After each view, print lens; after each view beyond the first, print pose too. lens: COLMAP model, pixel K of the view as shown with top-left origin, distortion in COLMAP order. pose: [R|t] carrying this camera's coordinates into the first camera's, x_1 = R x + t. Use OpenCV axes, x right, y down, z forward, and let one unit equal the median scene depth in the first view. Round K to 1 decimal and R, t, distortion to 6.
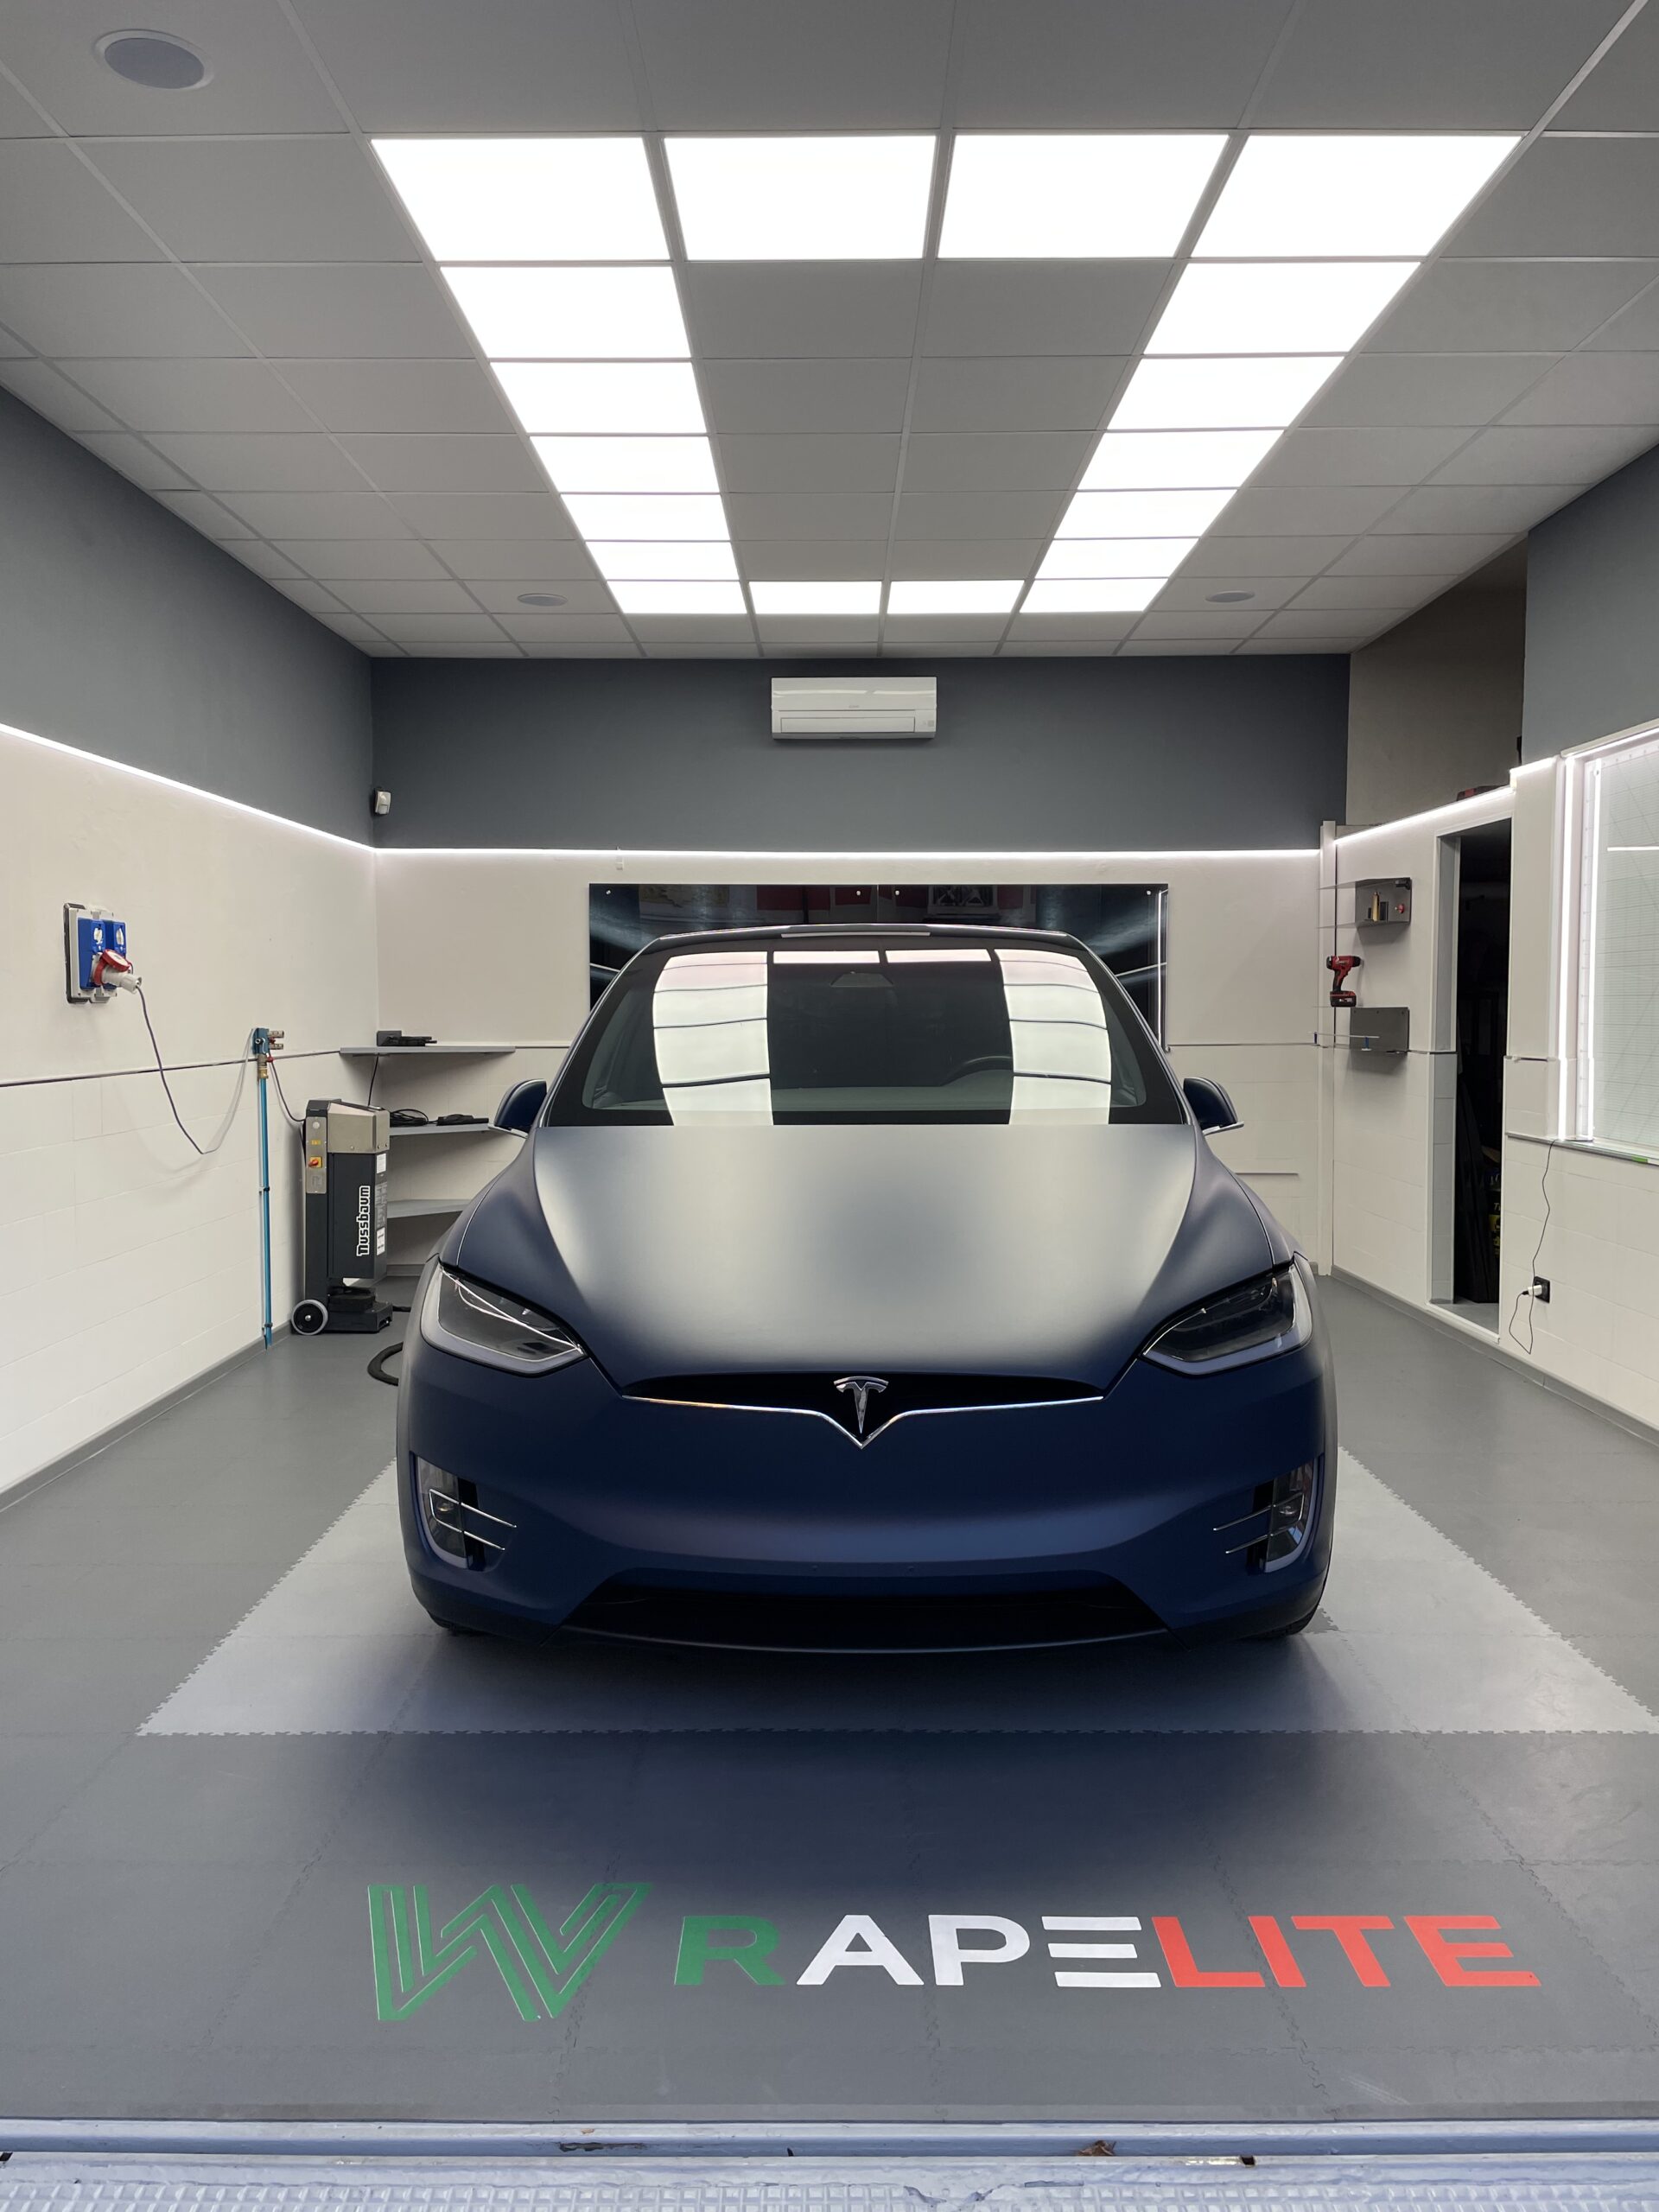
lens RADIAL K [[1679.3, 0, 822.1], [0, 1679.3, 1098.6], [0, 0, 1]] dist [0.083259, -0.109999]
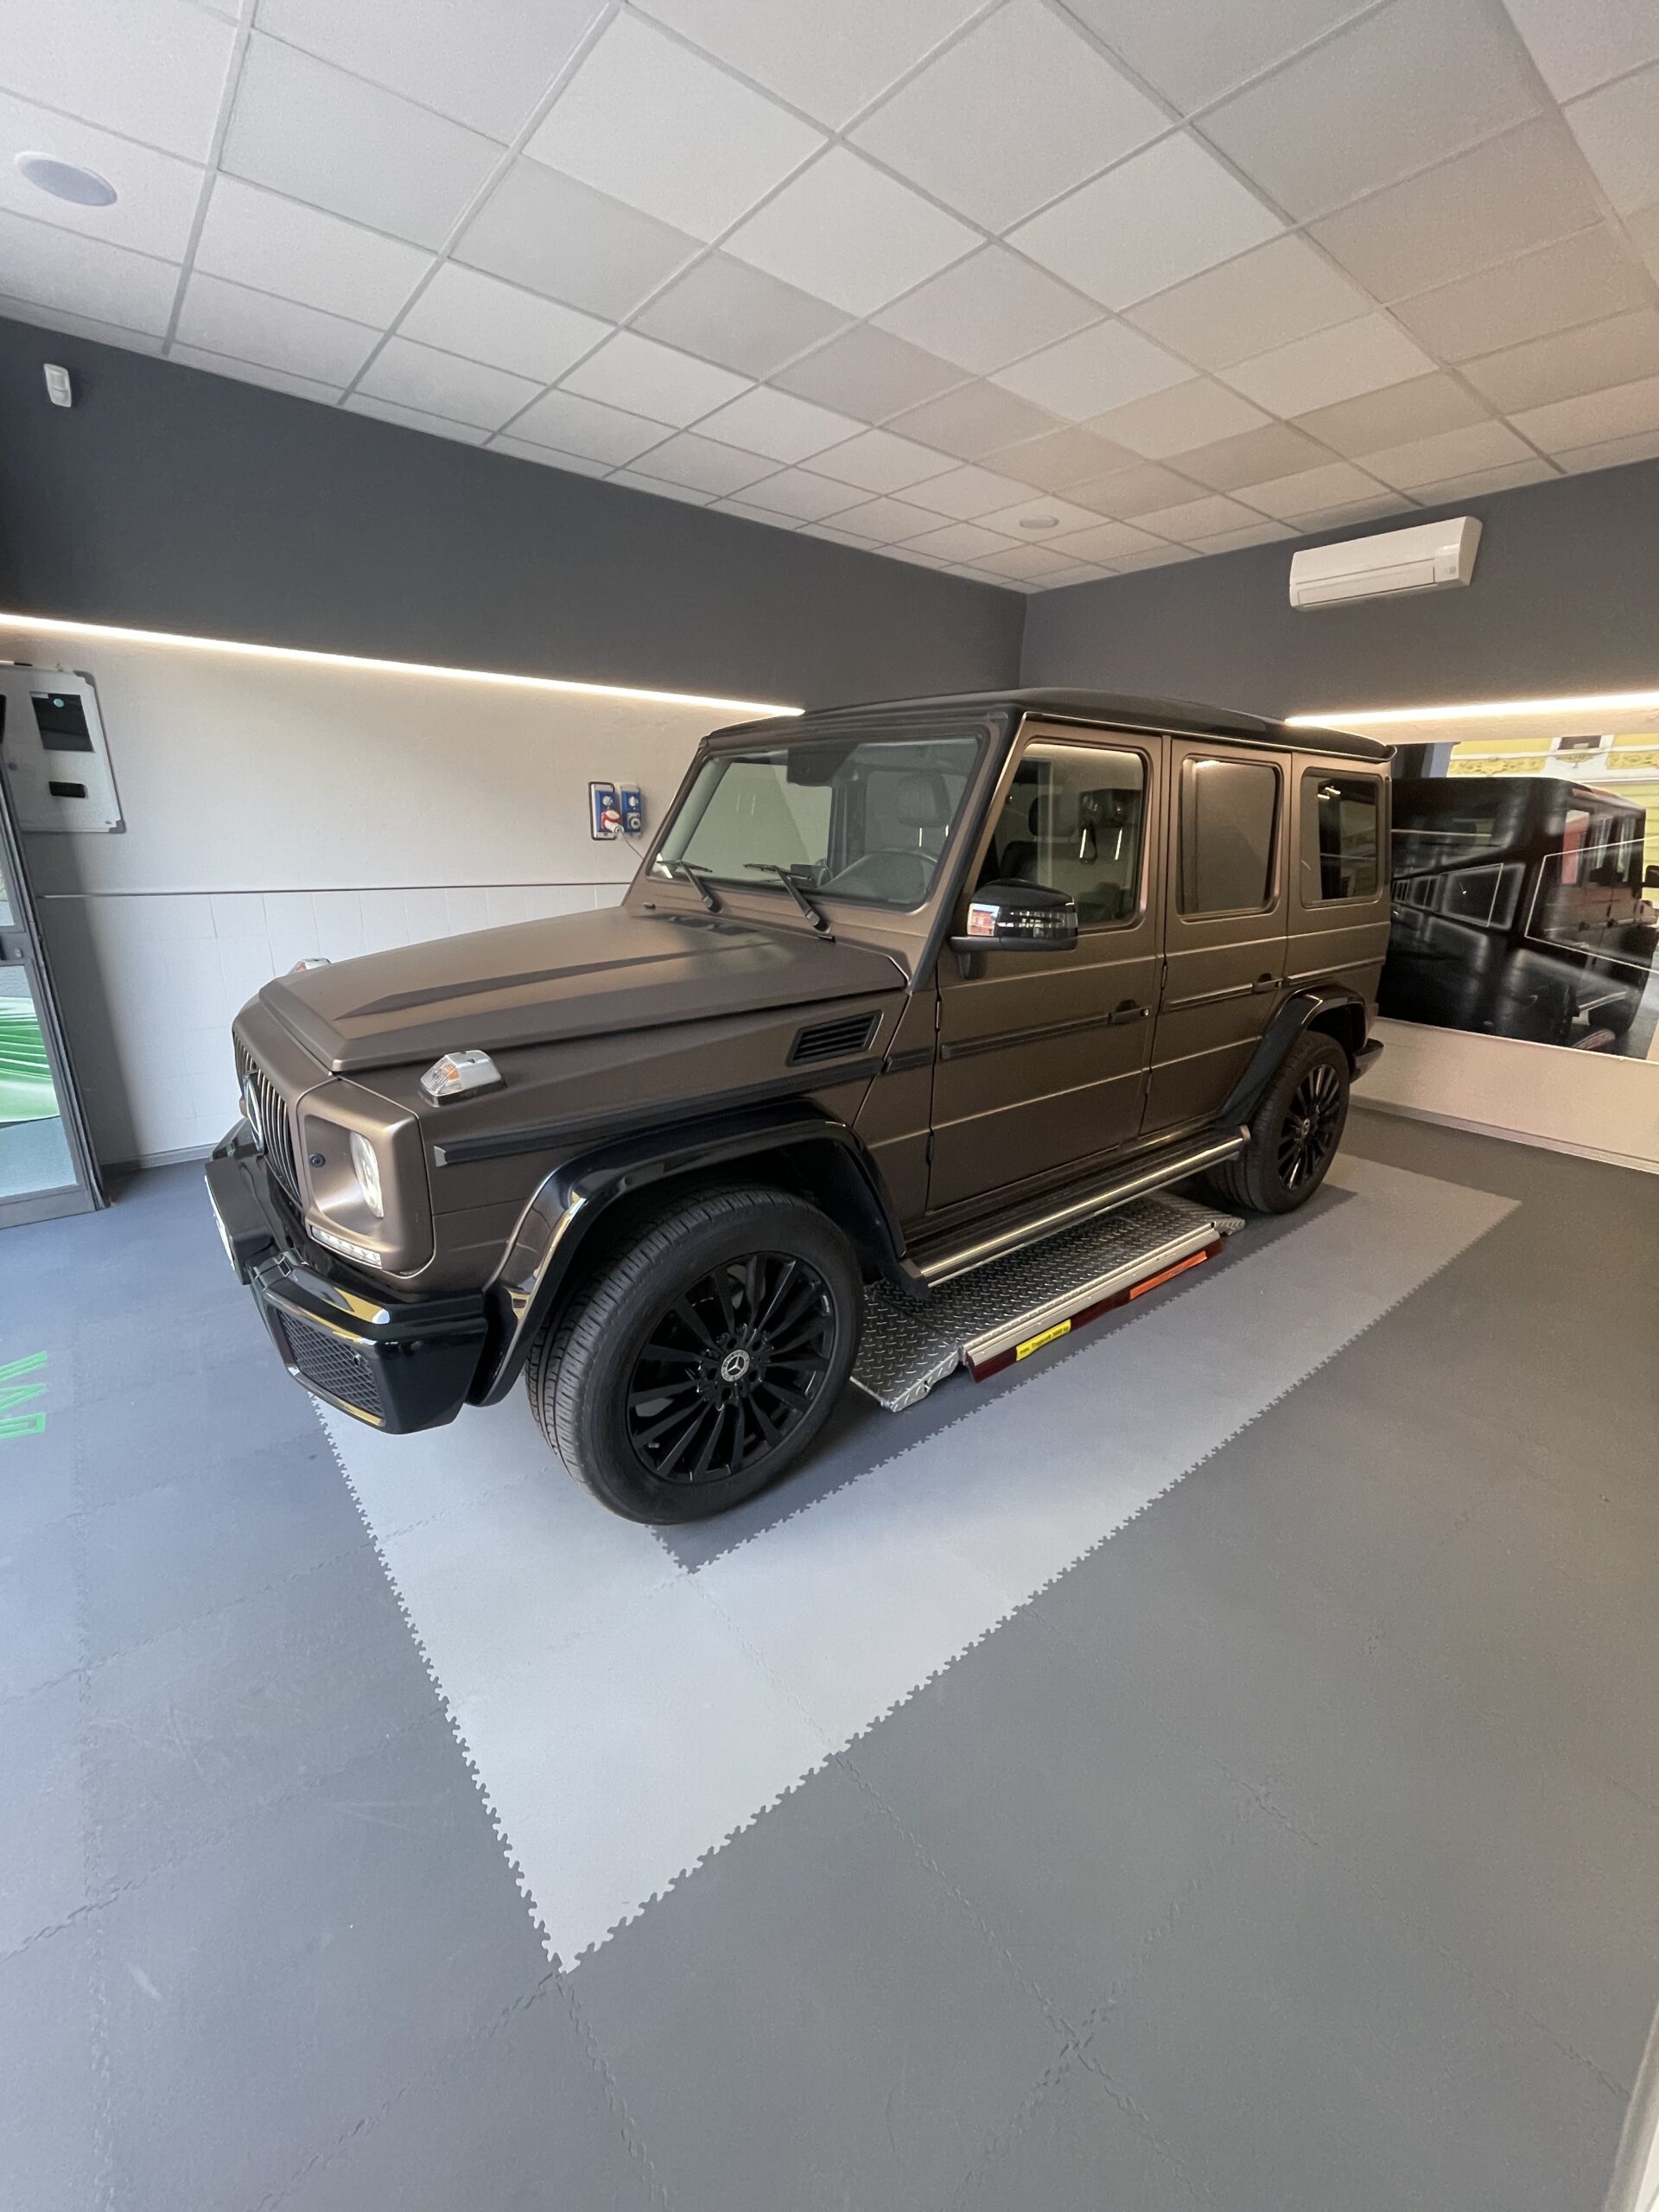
lens RADIAL K [[901.7, 0, 833.9], [0, 901.7, 1105.9], [0, 0, 1]] dist [-0.010486, 0.002904]
pose [[0.635229, 0.244120, -0.732727, 0.365639], [-0.067325, 0.962622, 0.262347, -0.040886], [0.769383, -0.117320, 0.627921, 0.433545]]
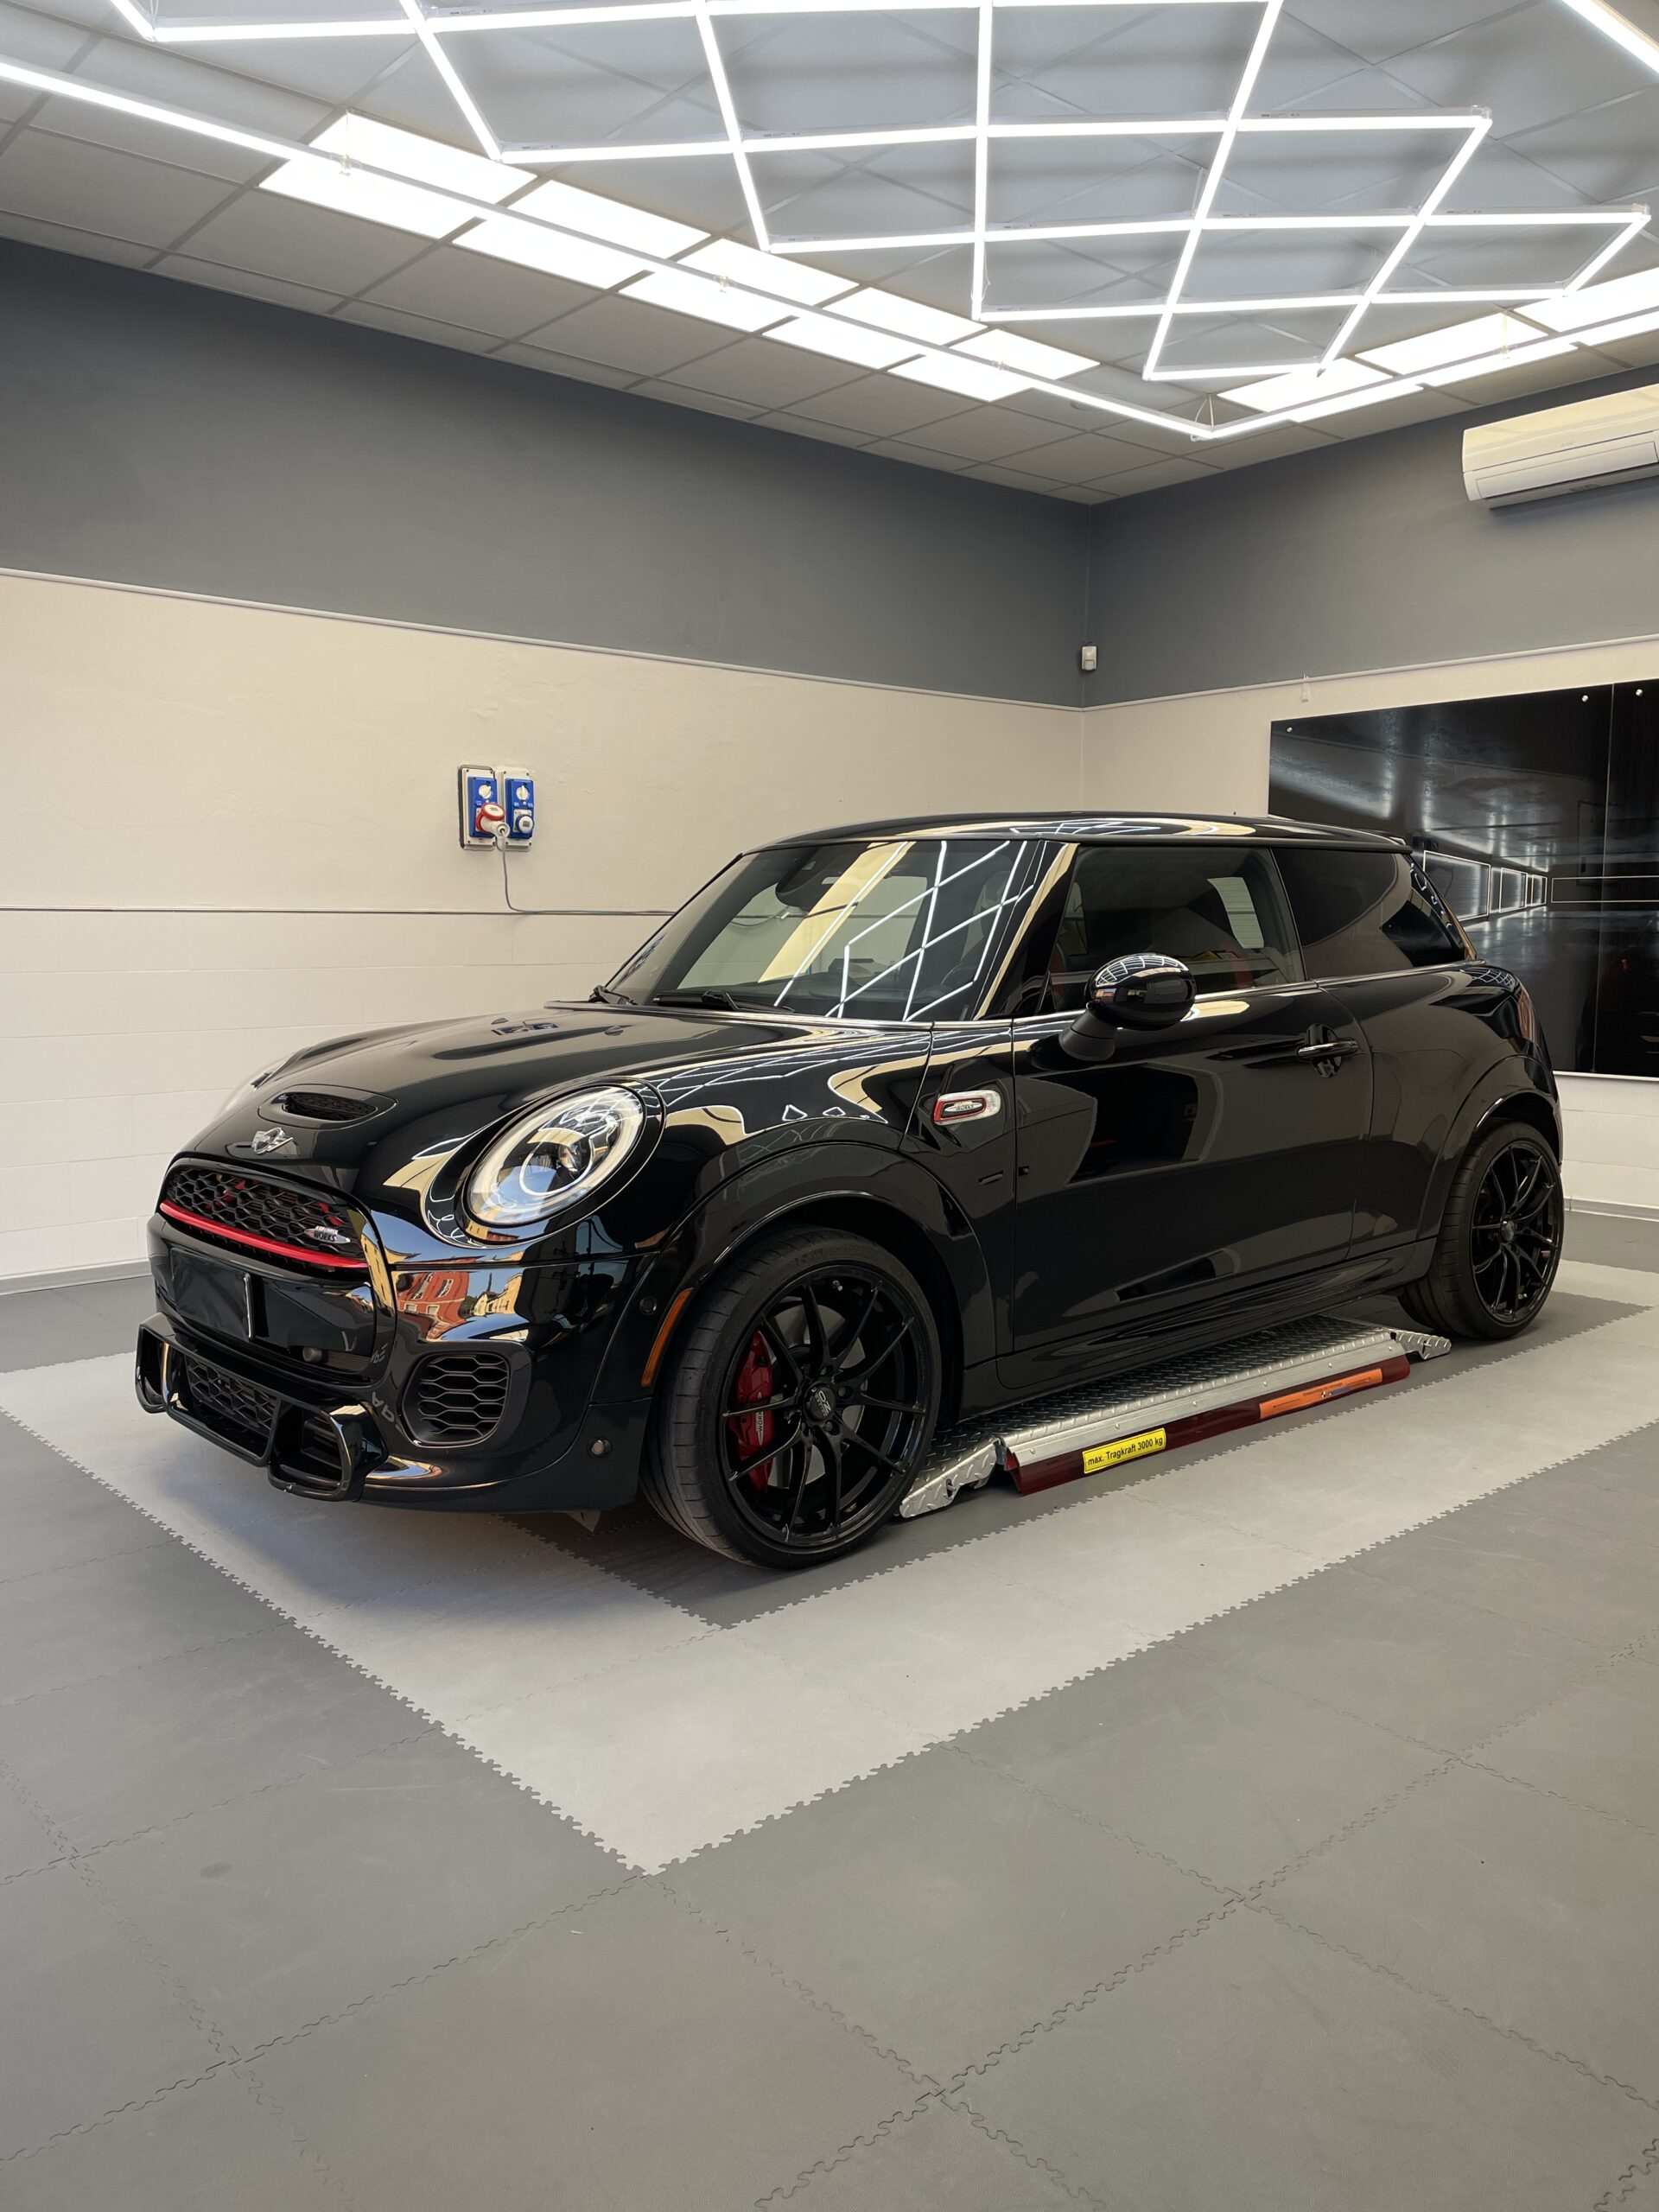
lens RADIAL K [[1679.3, 0, 814.6], [0, 1679.3, 1094.1], [0, 0, 1]] dist [0.083259, -0.109999]
pose [[0.654807, 0.073384, -0.752225, 0.474750], [-0.040144, 0.997247, 0.062342, 0.023658], [0.754729, -0.010624, 0.655951, 0.311722]]
